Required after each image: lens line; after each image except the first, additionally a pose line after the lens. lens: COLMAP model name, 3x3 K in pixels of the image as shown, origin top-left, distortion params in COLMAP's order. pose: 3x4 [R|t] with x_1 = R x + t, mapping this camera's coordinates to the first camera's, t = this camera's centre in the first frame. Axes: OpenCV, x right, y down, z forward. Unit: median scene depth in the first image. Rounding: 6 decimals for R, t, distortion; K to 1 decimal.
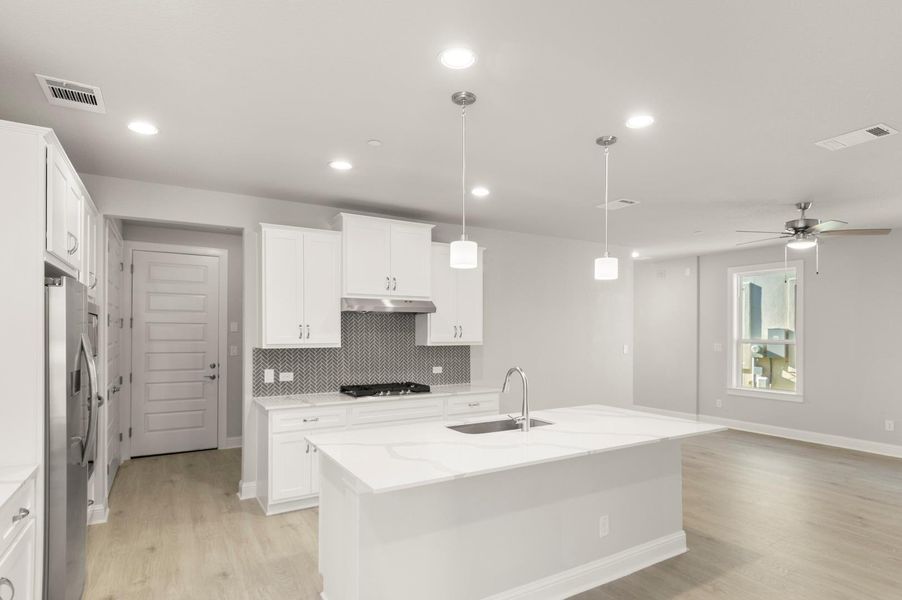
lens RADIAL K [[490.6, 0, 466.1], [0, 490.6, 330.0], [0, 0, 1]] dist [0.004685, -0.000282]
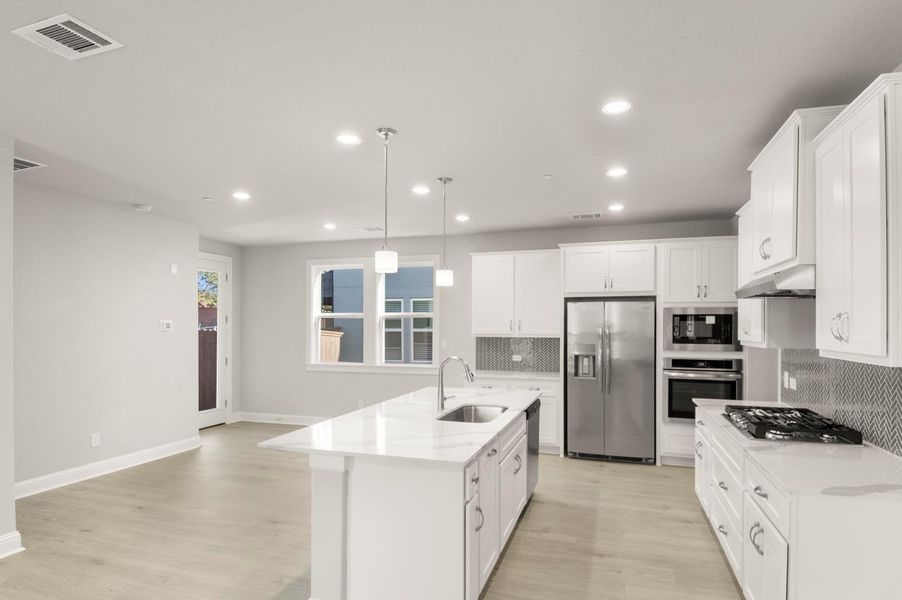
lens RADIAL K [[483.7, 0, 467.0], [0, 483.7, 326.3], [0, 0, 1]] dist [0.036223, -0.046404]
pose [[-0.752837, -0.002425, -0.658203, 0.520655], [-0.001555, 0.999997, -0.001906, 0.004415], [0.658206, -0.000411, -0.752838, 1.186632]]
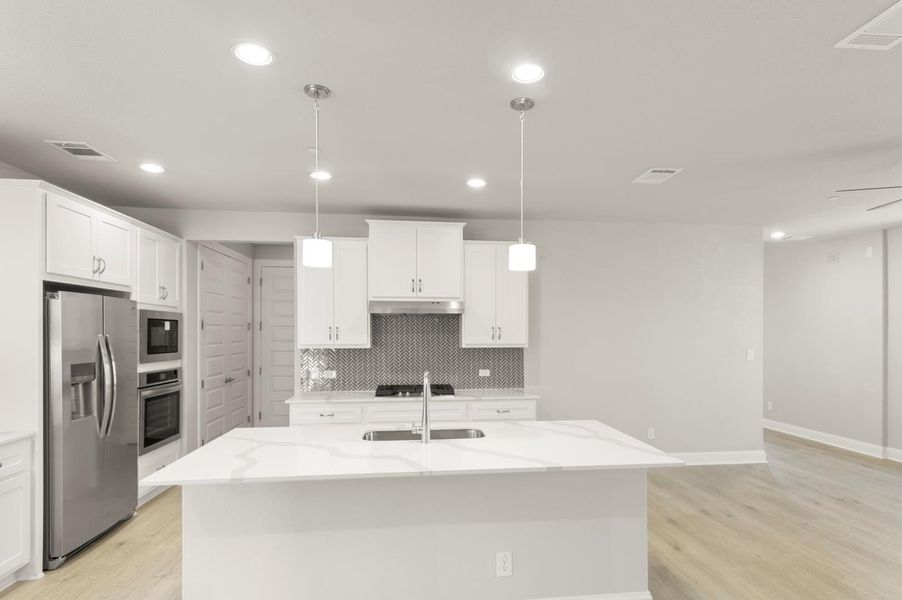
lens RADIAL K [[487.1, 0, 467.9], [0, 487.1, 334.1], [0, 0, 1]] dist [0.006288, 0.000623]
pose [[0.908773, -0.000389, -0.417291, 0.351887], [0.002627, 0.999985, 0.004788, 0.000520], [0.417283, -0.005447, 0.908760, 0.132038]]
